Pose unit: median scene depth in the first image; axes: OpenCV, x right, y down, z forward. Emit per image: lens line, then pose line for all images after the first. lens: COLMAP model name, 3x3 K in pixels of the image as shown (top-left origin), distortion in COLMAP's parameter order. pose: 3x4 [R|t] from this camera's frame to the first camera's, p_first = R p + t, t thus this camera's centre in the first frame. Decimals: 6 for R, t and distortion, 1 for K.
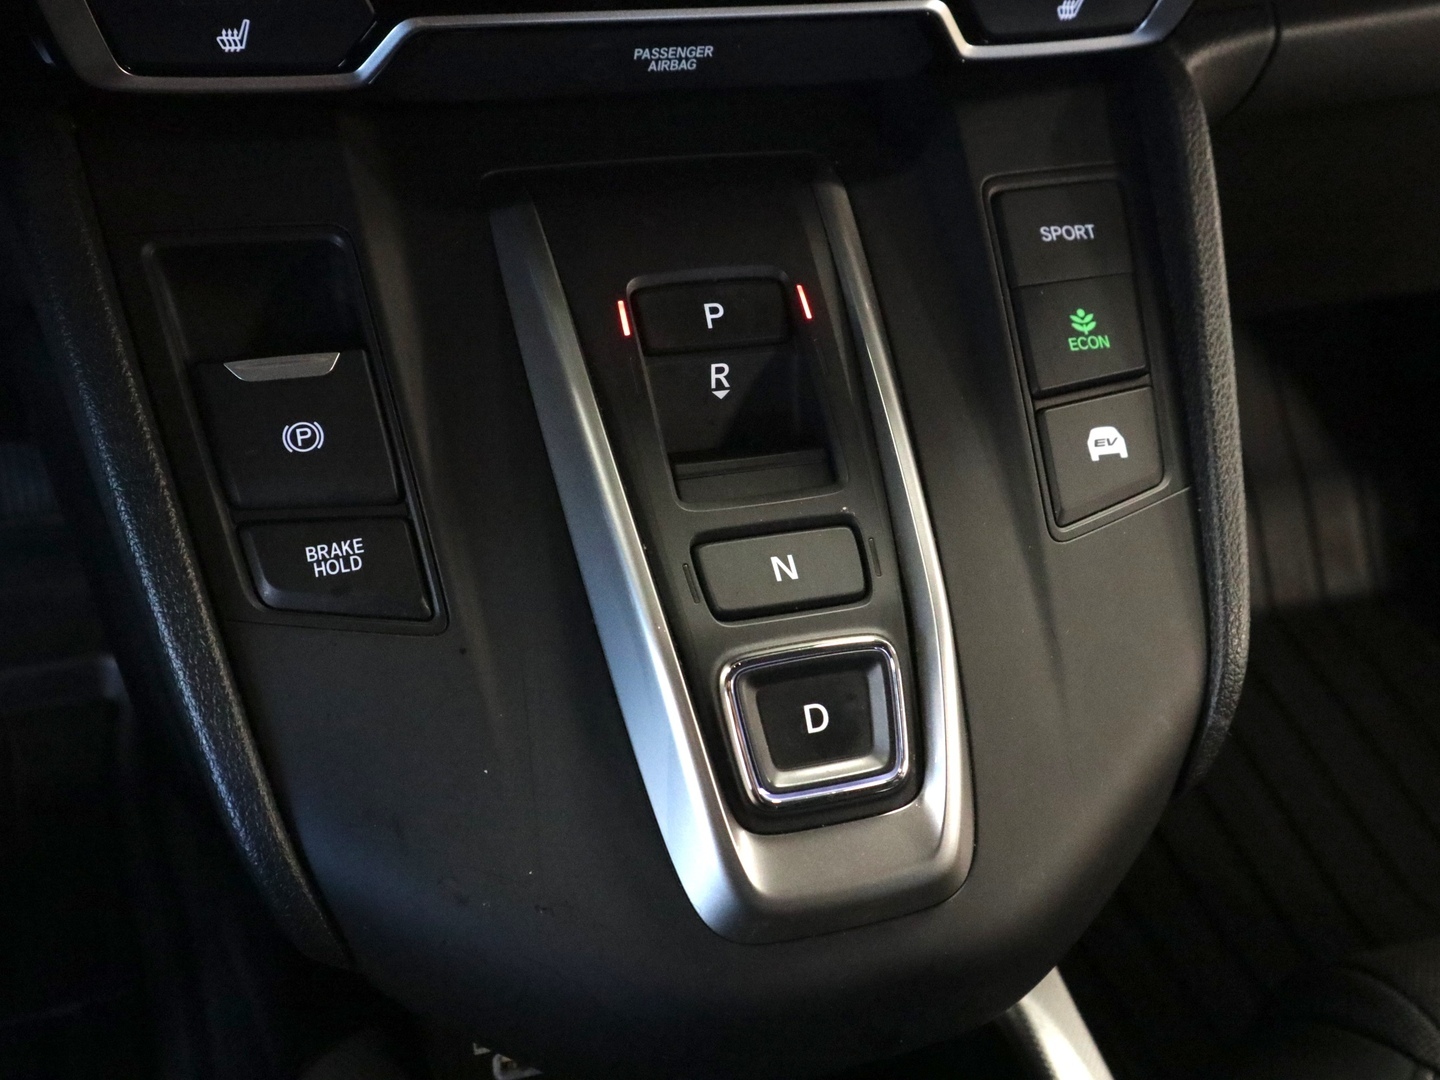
lens RADIAL K [[1494.5, 0, 720.0], [0, 1494.5, 540.0], [0, 0, 1]] dist [-0.007370, -0.000445]
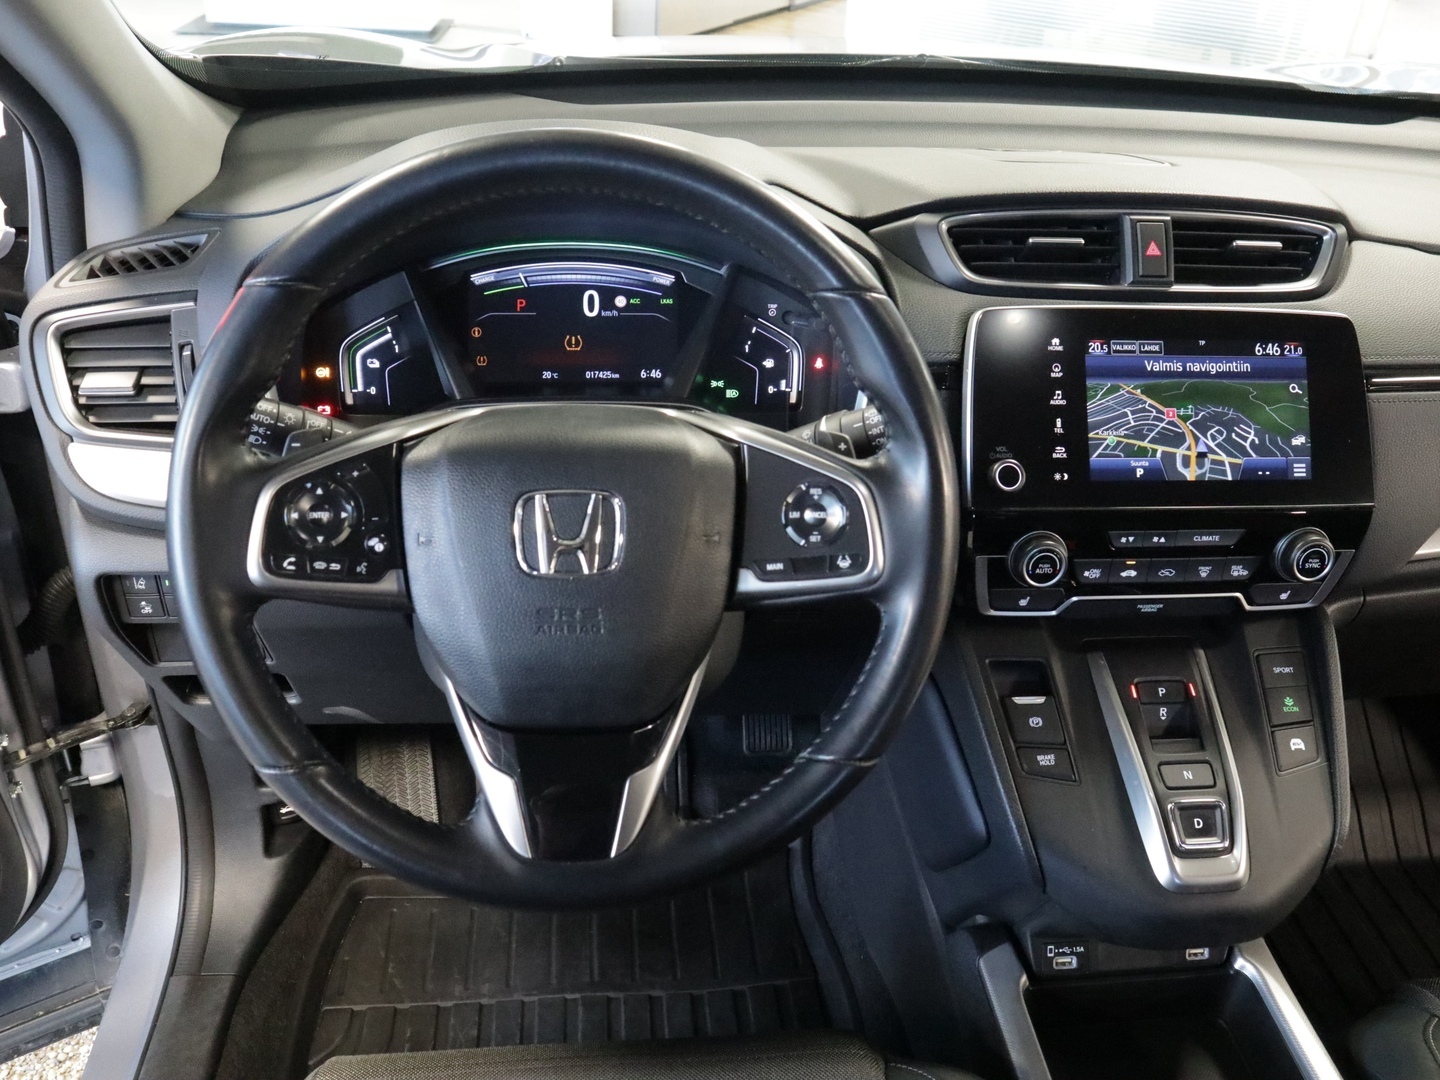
lens RADIAL K [[1286.4, 0, 717.6], [0, 1286.4, 497.6], [0, 0, 1]] dist [-0.067294, 0.015246]
pose [[0.976774, 0.044720, -0.209552, -0.377260], [-0.095849, 0.965867, -0.240655, 0.187445], [0.191637, 0.255151, 0.947720, -1.817171]]
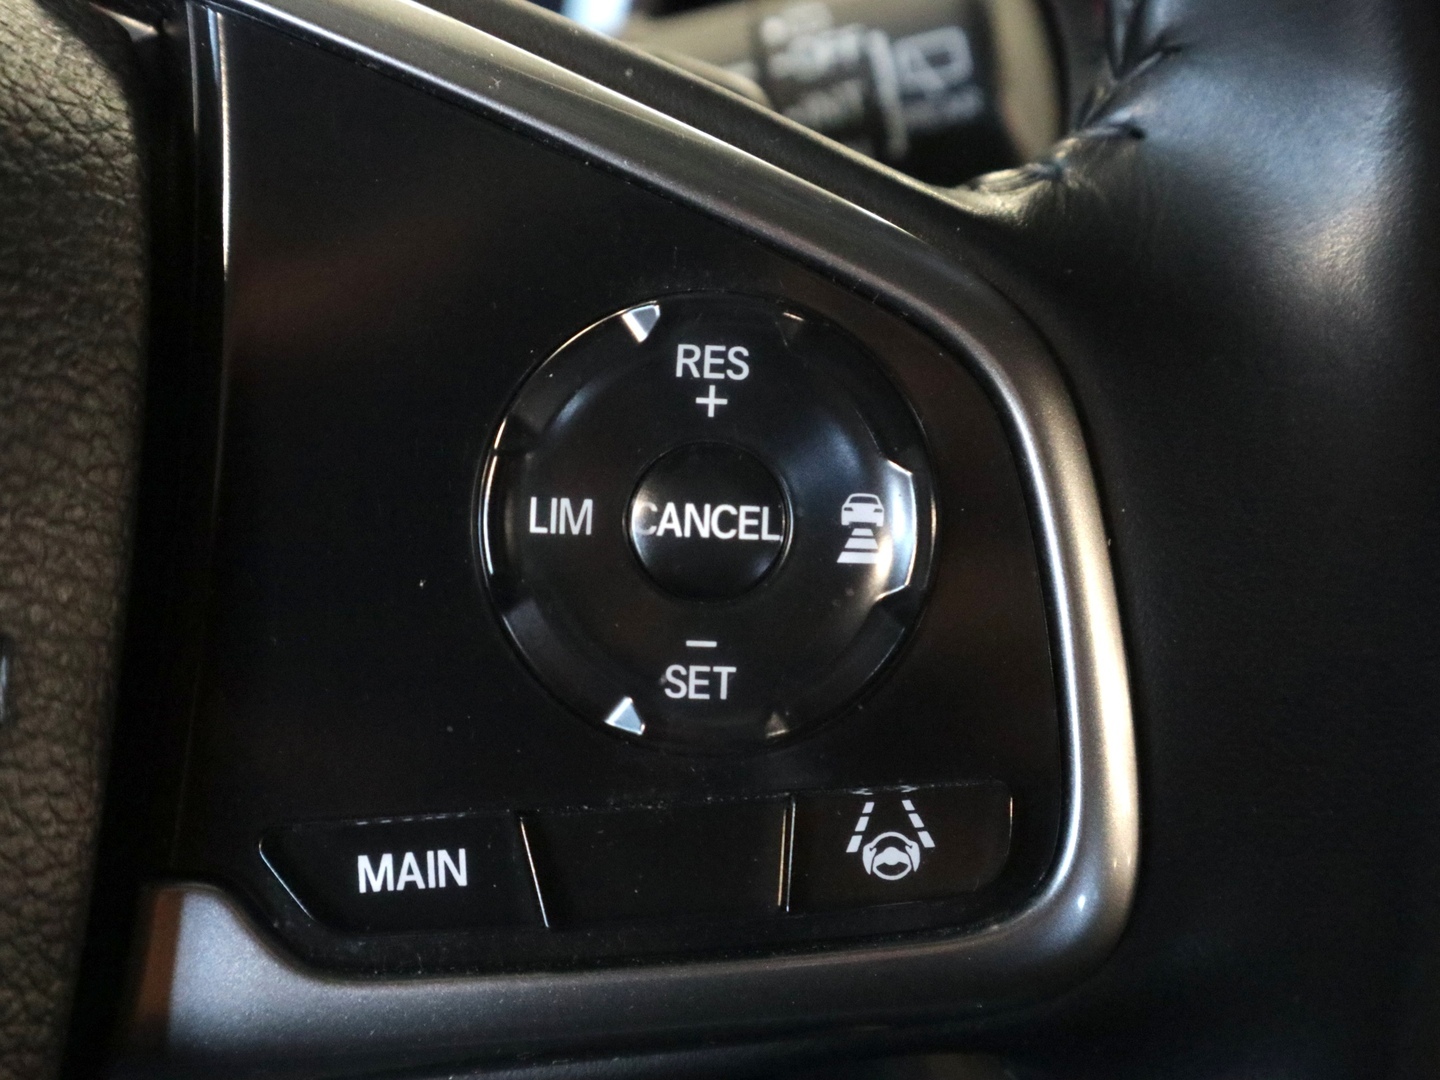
lens RADIAL K [[2078.5, 0, 720.0], [0, 2078.5, 540.0], [0, 0, 1]] dist [-0.027576, -0.054985]
pose [[0.983824, 0.088087, 0.155982, -0.726594], [-0.050483, 0.971790, -0.230381, -0.179508], [-0.171876, 0.218780, 0.960518, -0.298157]]
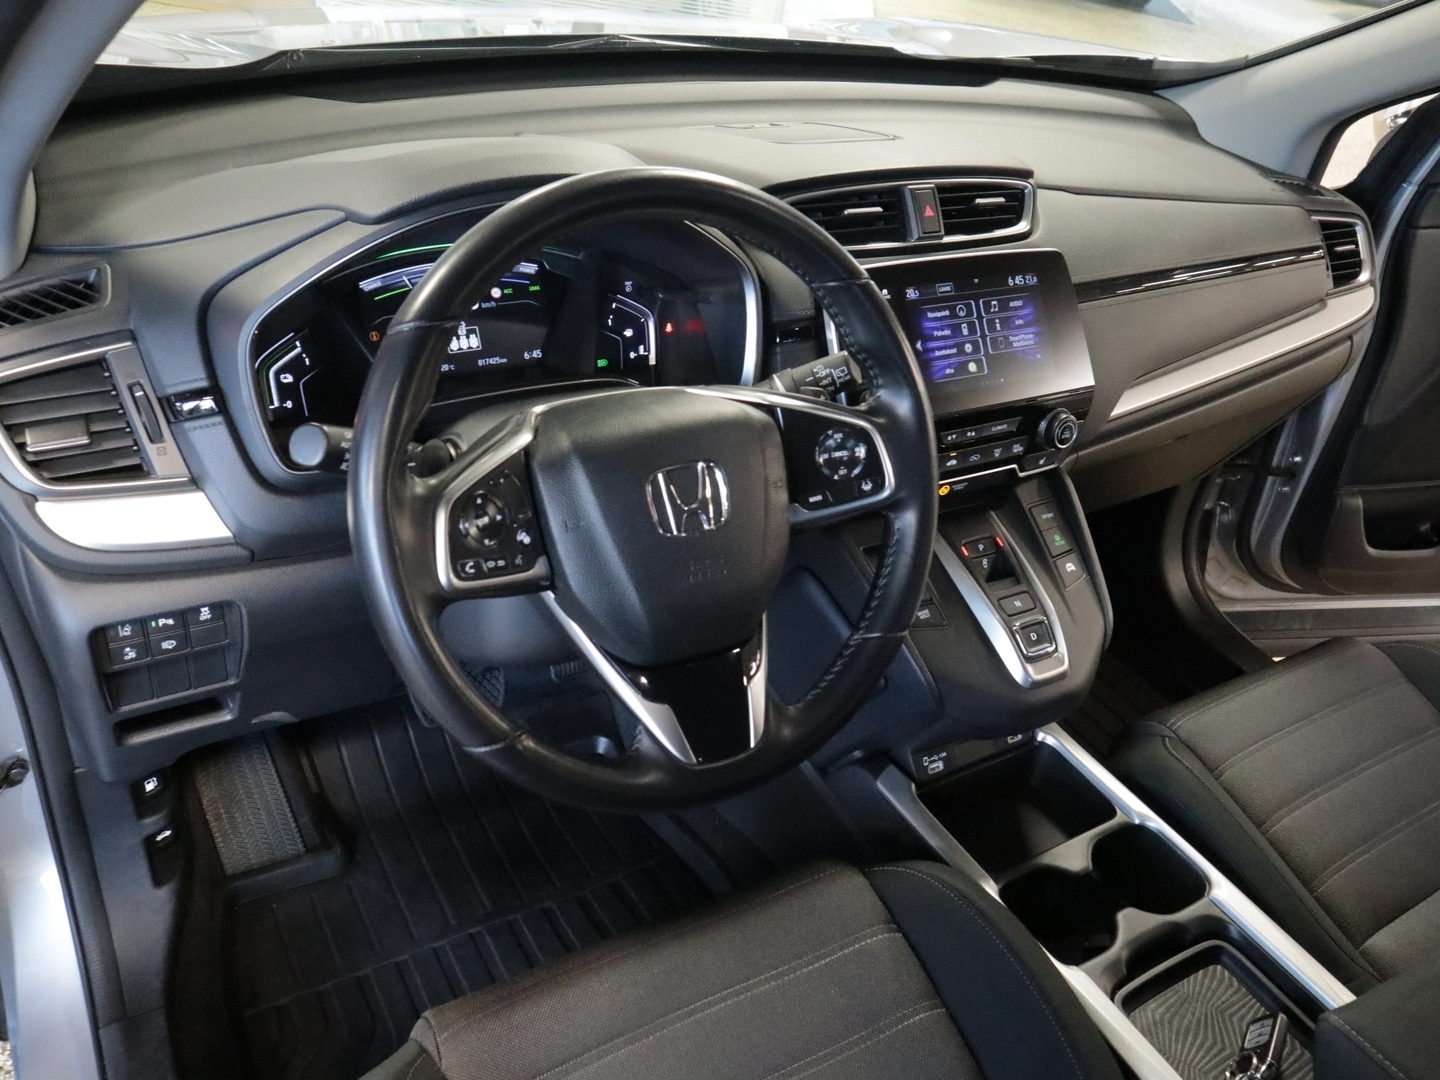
lens RADIAL K [[1286.4, 0, 717.6], [0, 1286.4, 497.6], [0, 0, 1]] dist [-0.067294, 0.015246]
pose [[0.970299, -0.115318, 0.212654, -1.473491], [0.152577, 0.973899, -0.168049, 0.200016], [-0.187725, 0.195504, 0.962568, -2.322133]]
